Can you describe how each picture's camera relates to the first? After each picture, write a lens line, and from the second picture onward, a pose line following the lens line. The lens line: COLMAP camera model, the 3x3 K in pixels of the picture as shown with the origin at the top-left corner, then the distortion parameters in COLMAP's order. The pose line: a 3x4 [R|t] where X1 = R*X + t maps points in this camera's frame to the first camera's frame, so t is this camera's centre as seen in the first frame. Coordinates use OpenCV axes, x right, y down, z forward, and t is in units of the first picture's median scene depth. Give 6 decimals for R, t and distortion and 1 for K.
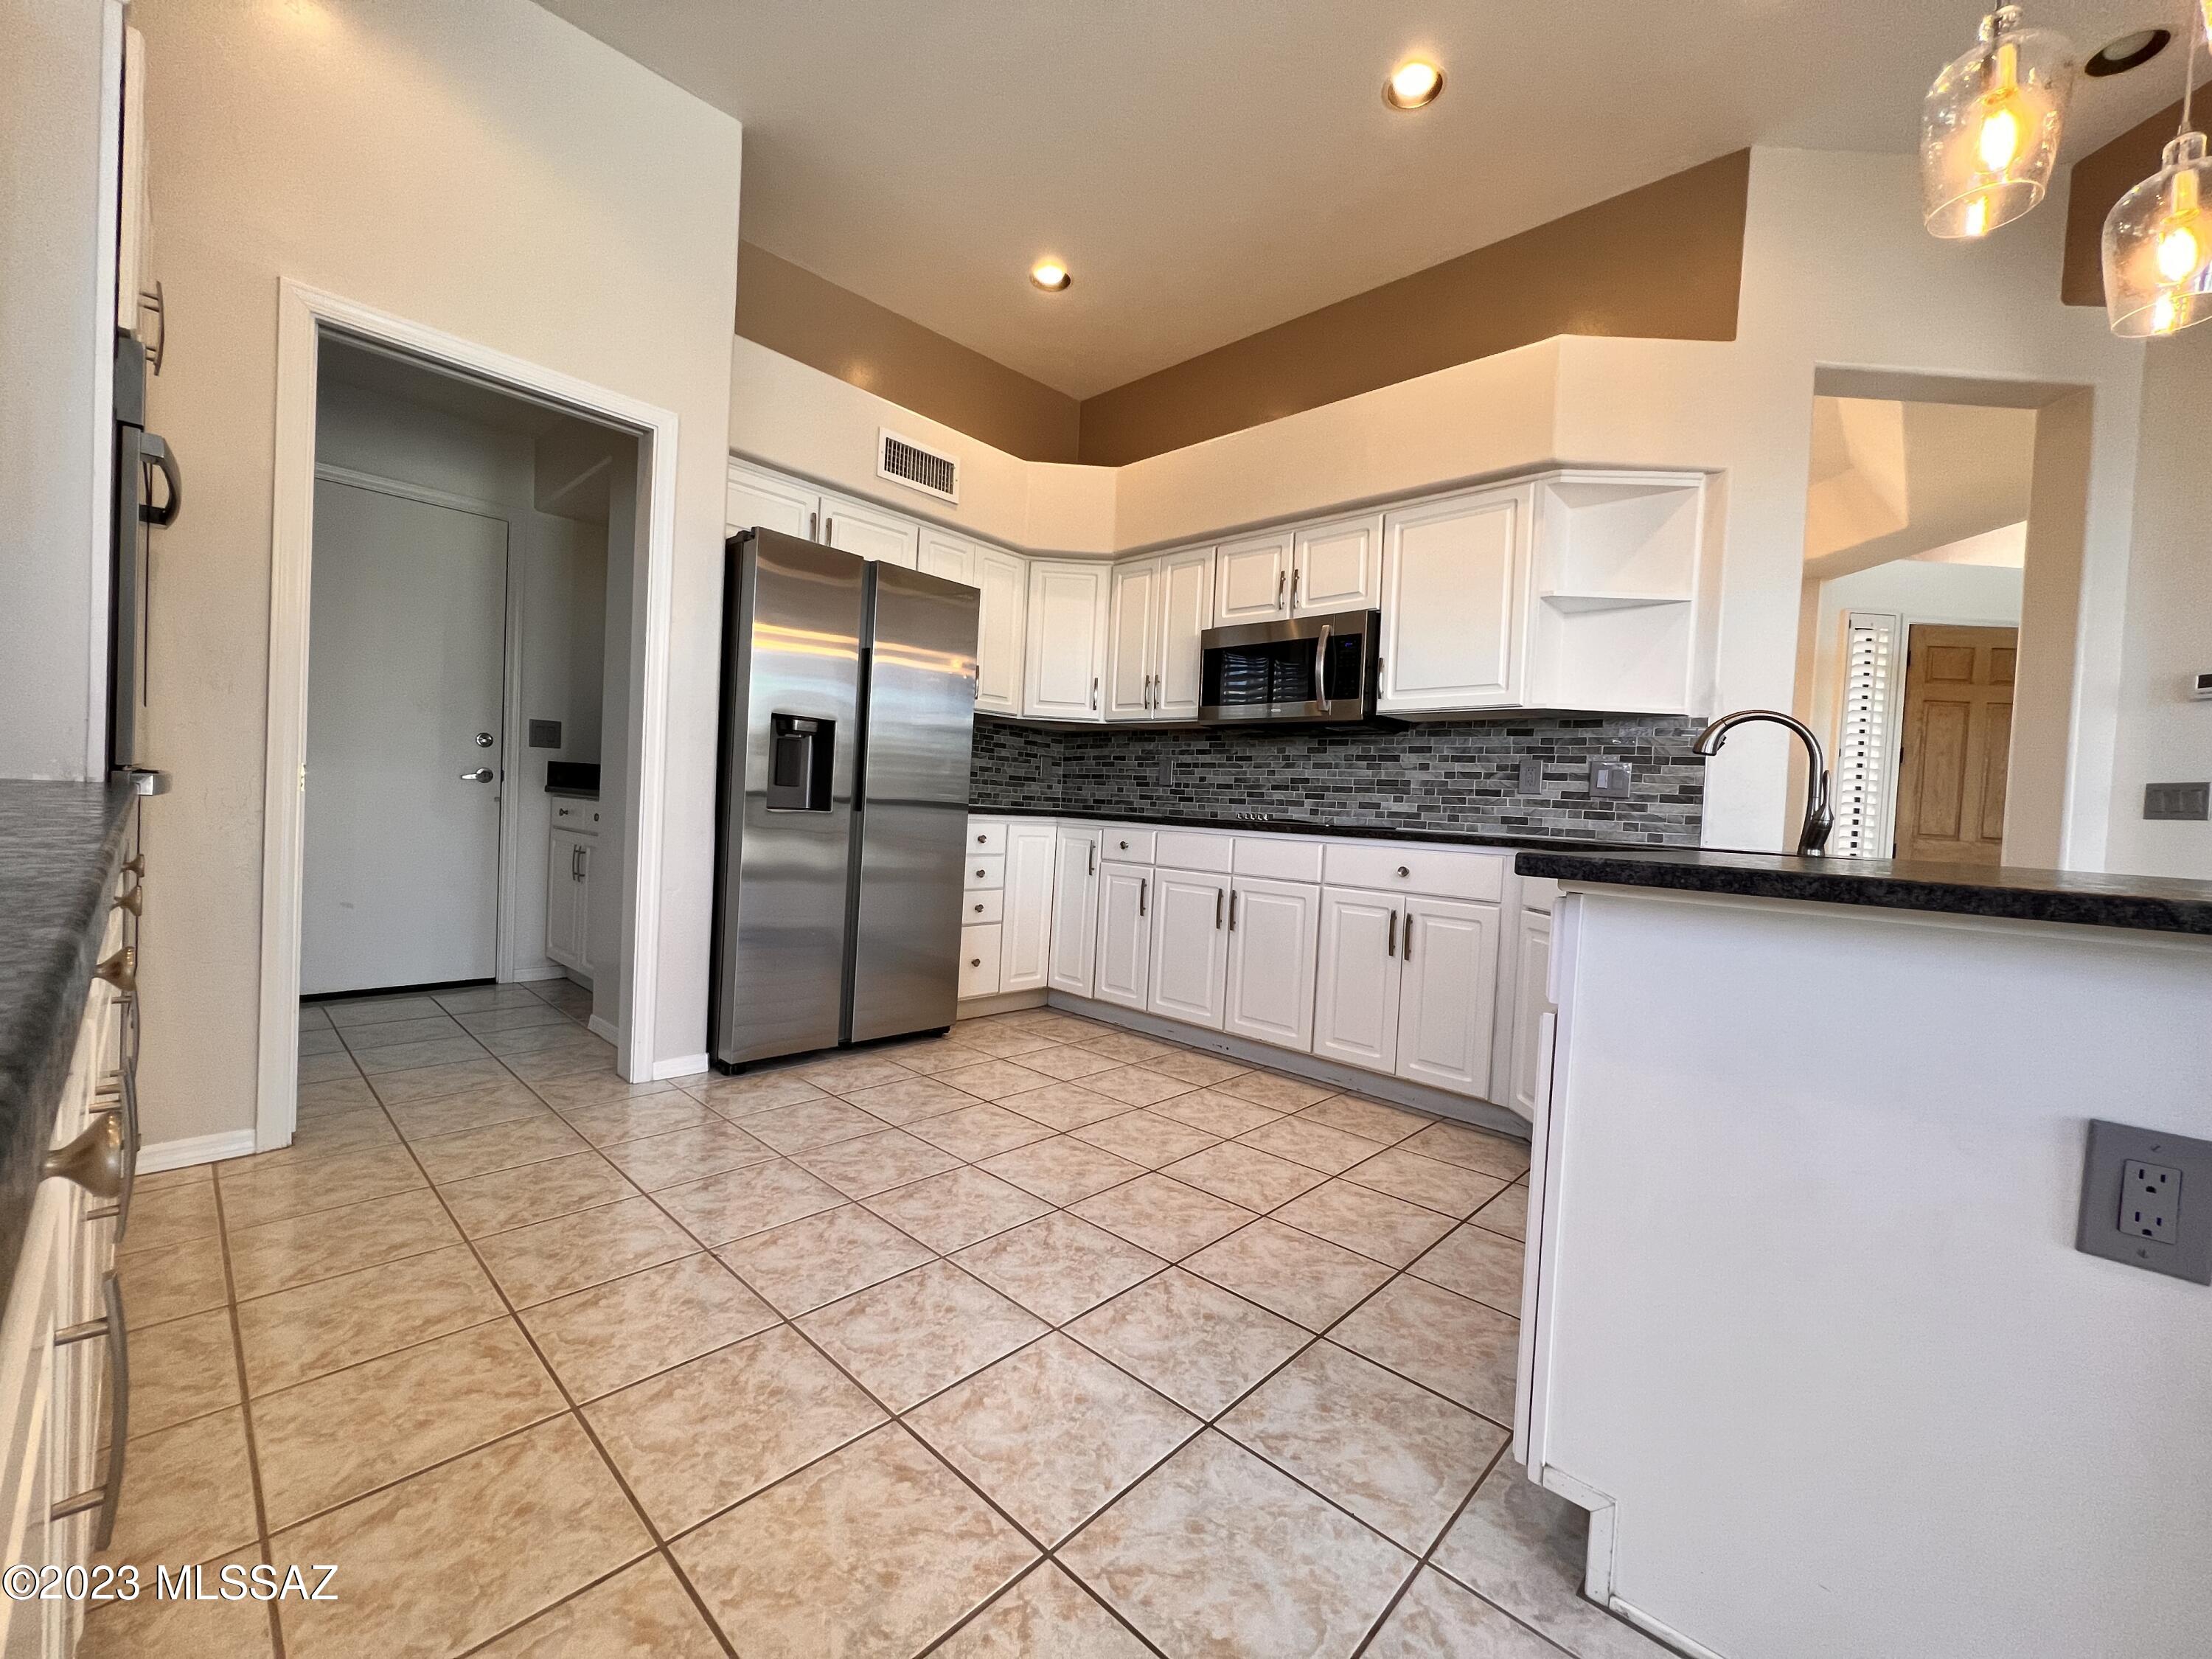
lens RADIAL K [[885.6, 0, 1100.2], [0, 885.6, 827.4], [0, 0, 1]] dist [-0.002578, 0.000584]
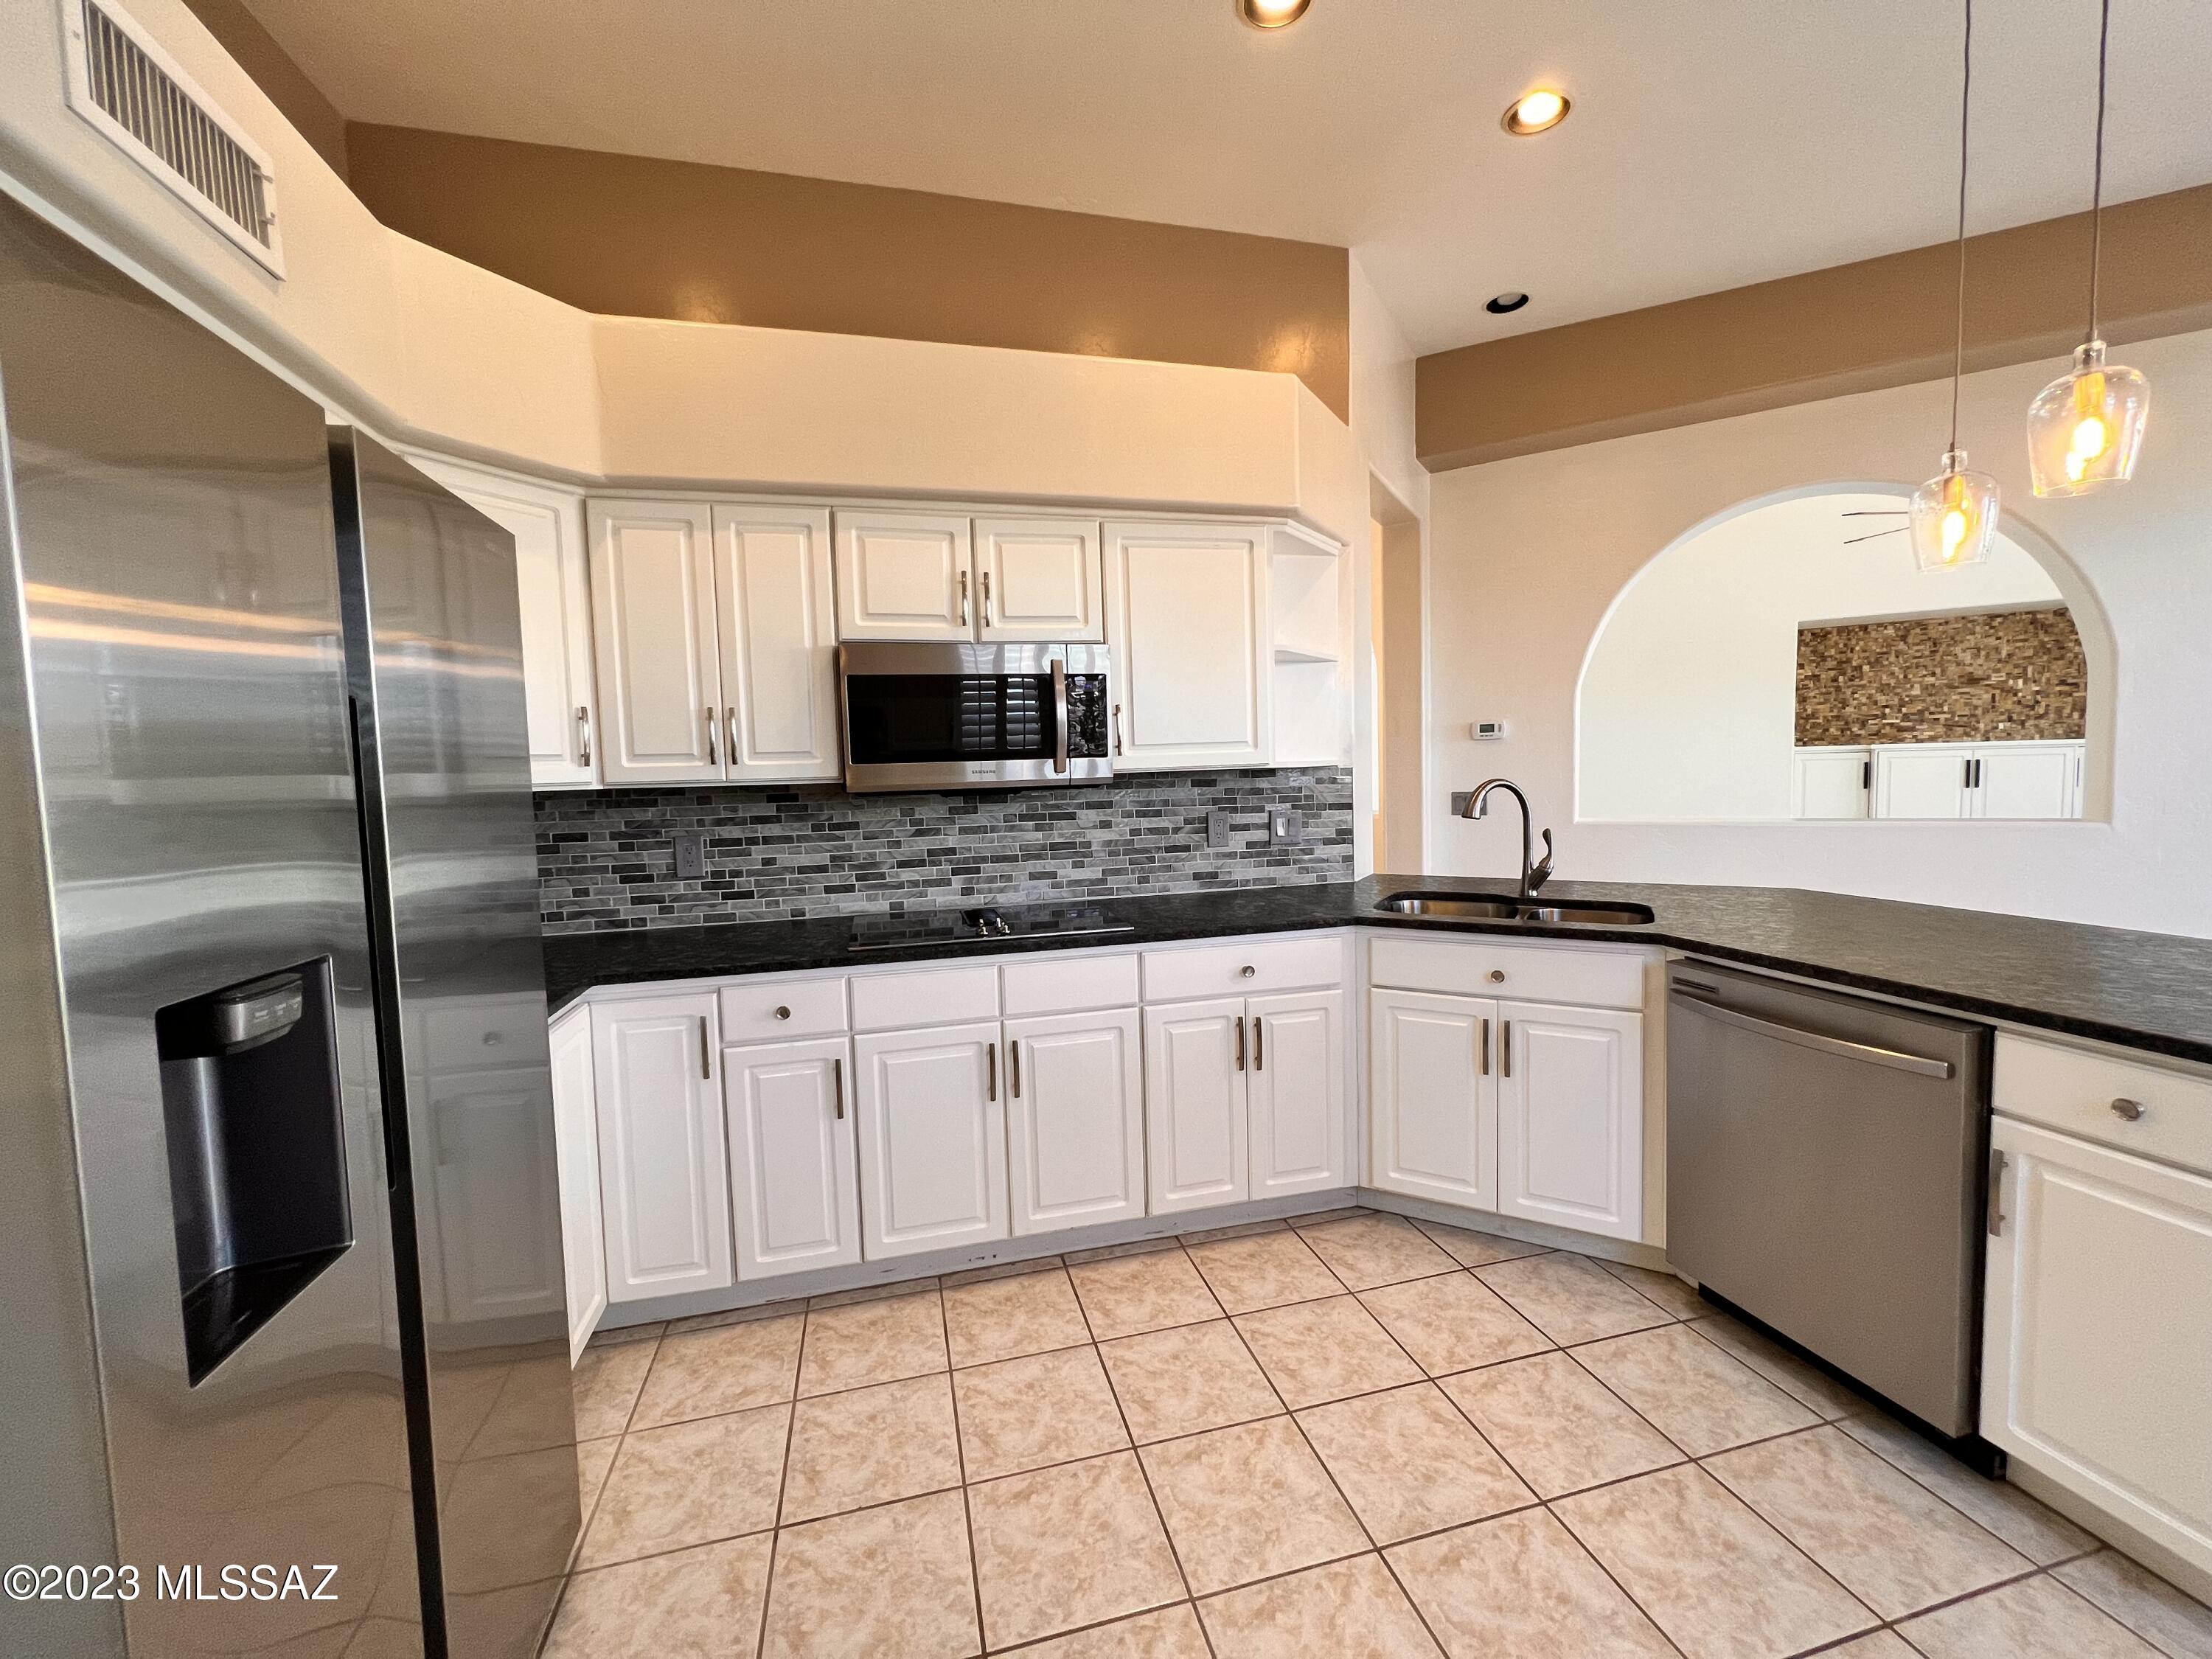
lens RADIAL K [[885.6, 0, 1105.2], [0, 885.6, 827.8], [0, 0, 1]] dist [-0.002578, 0.000584]
pose [[0.535712, -0.122704, 0.835438, -0.366521], [0.079157, 0.992326, 0.094989, -0.152811], [-0.840682, 0.015244, 0.541314, 0.557995]]
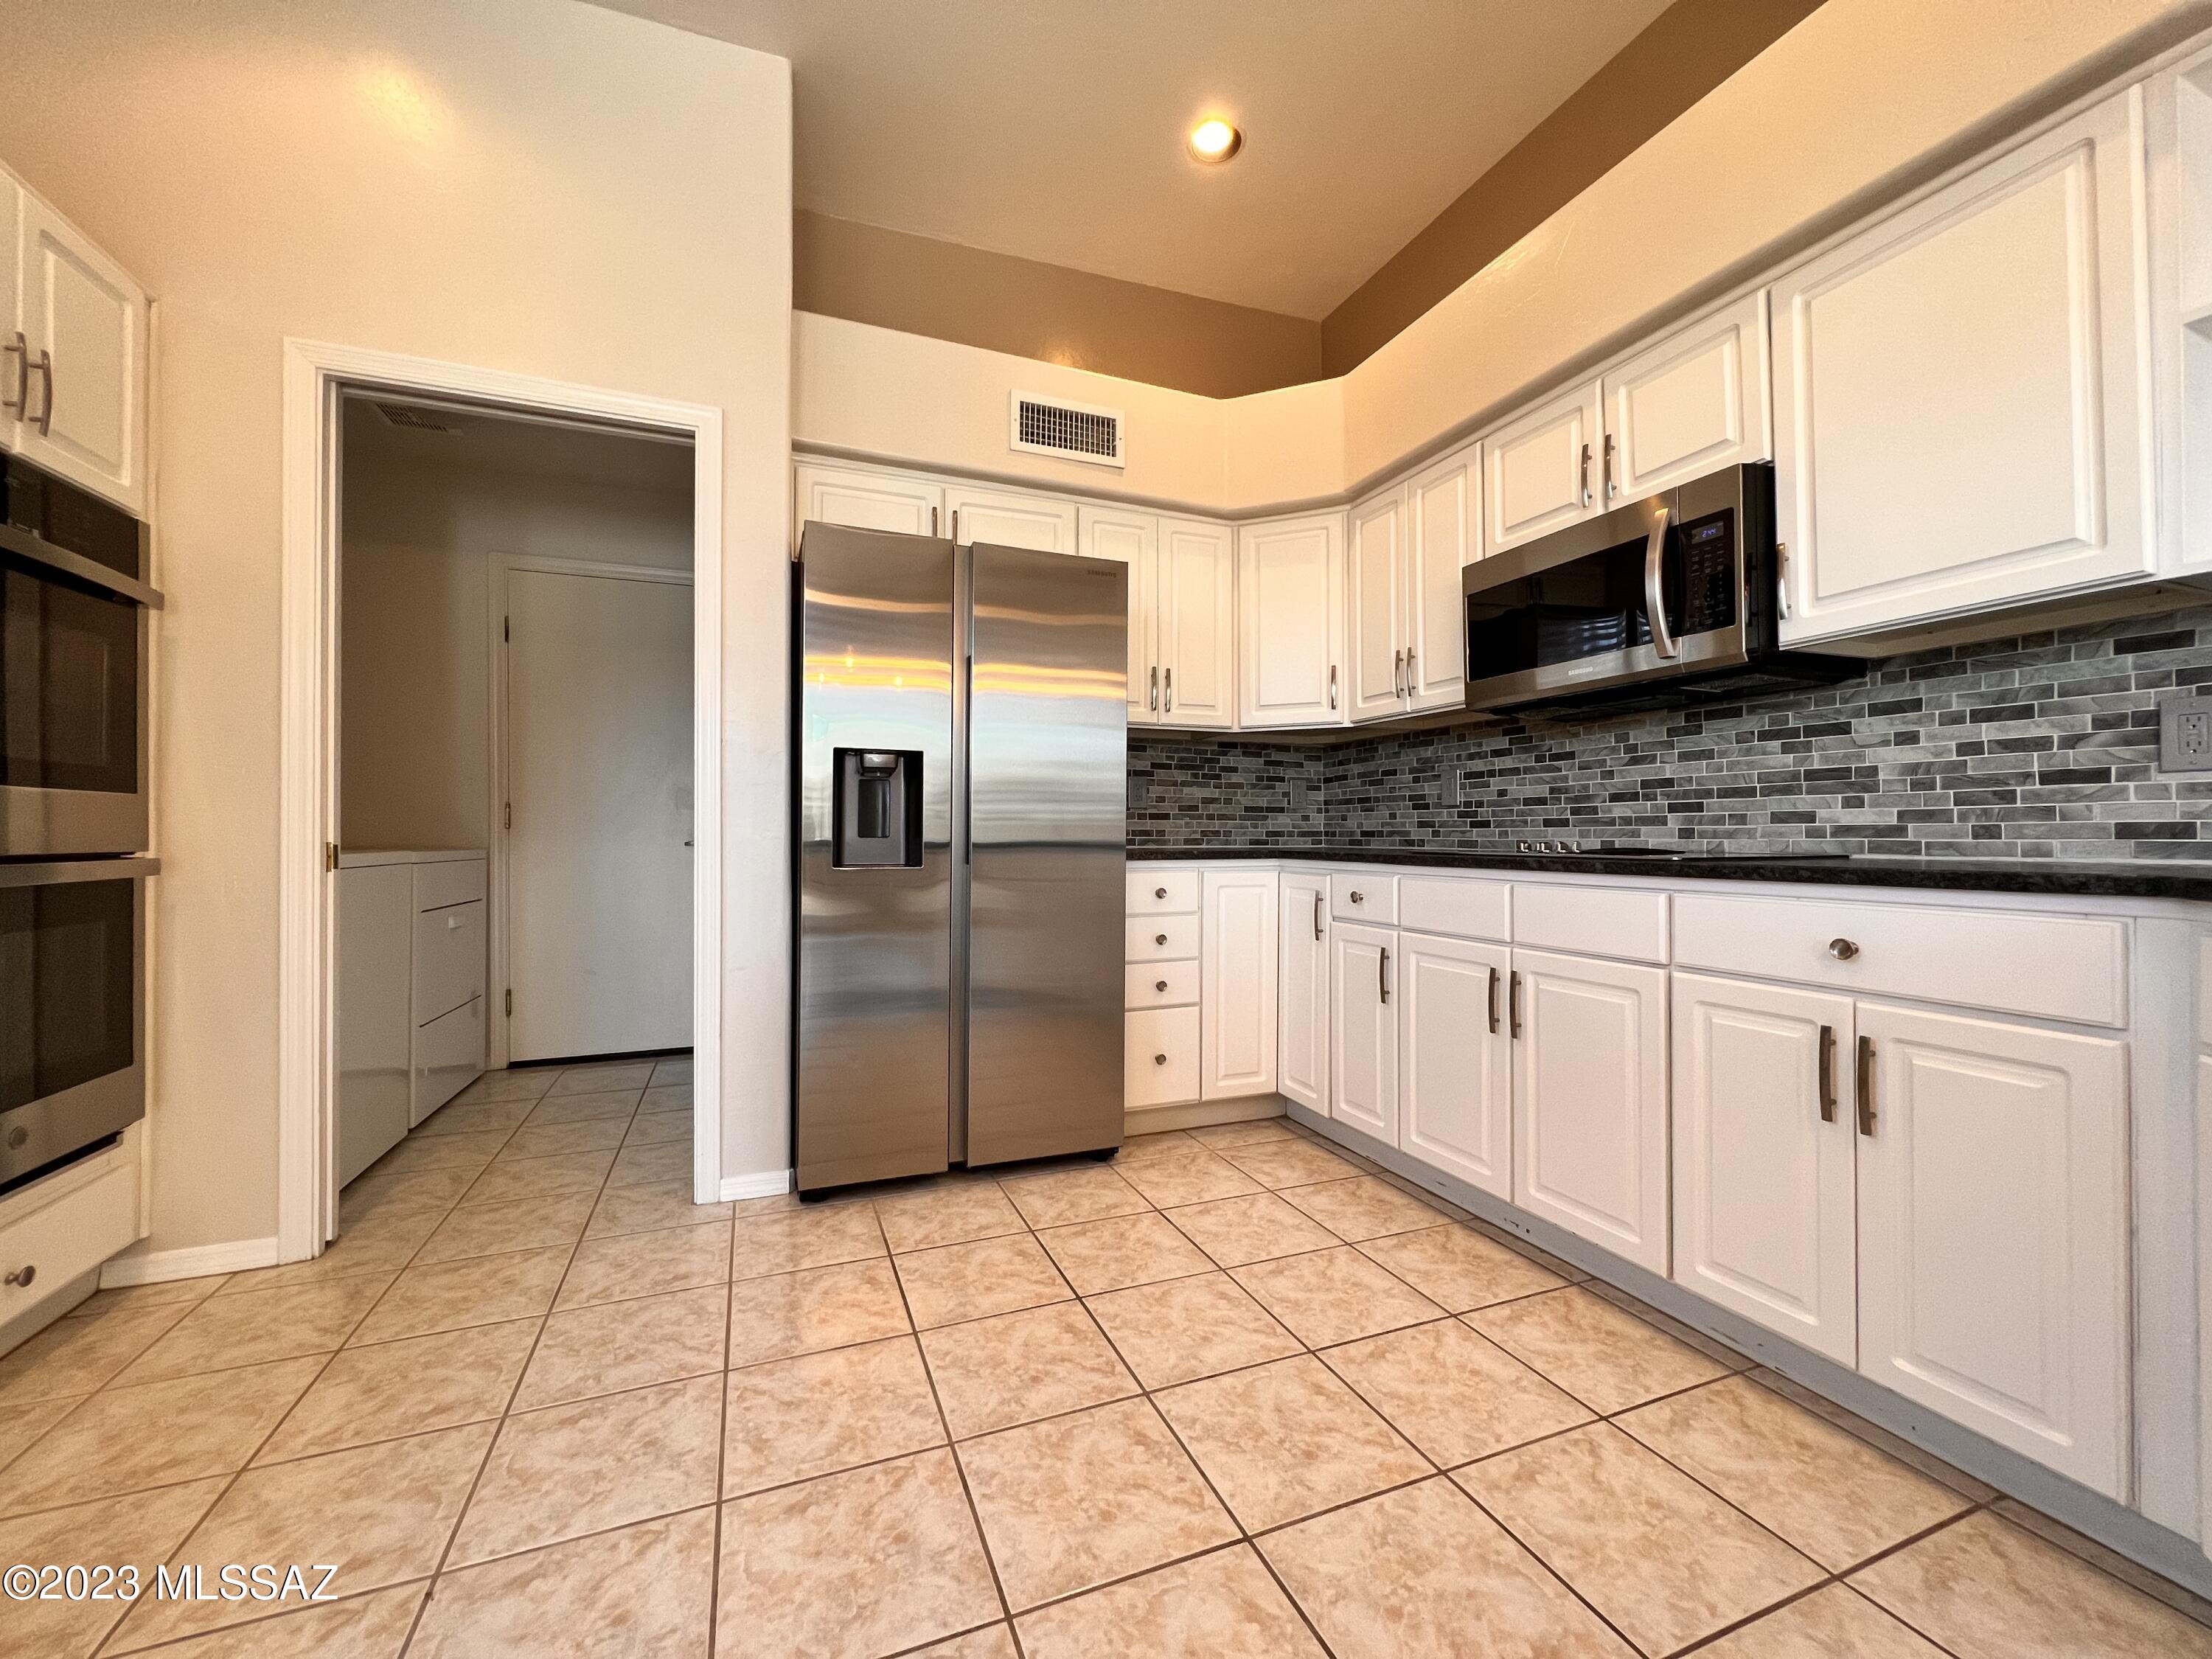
lens RADIAL K [[885.6, 0, 1103.3], [0, 885.6, 827.3], [0, 0, 1]] dist [-0.002578, 0.000584]
pose [[0.904077, -0.056415, -0.423630, 0.157922], [0.037436, 0.997893, -0.052996, -0.005150], [0.425727, 0.032053, 0.904284, 0.329581]]
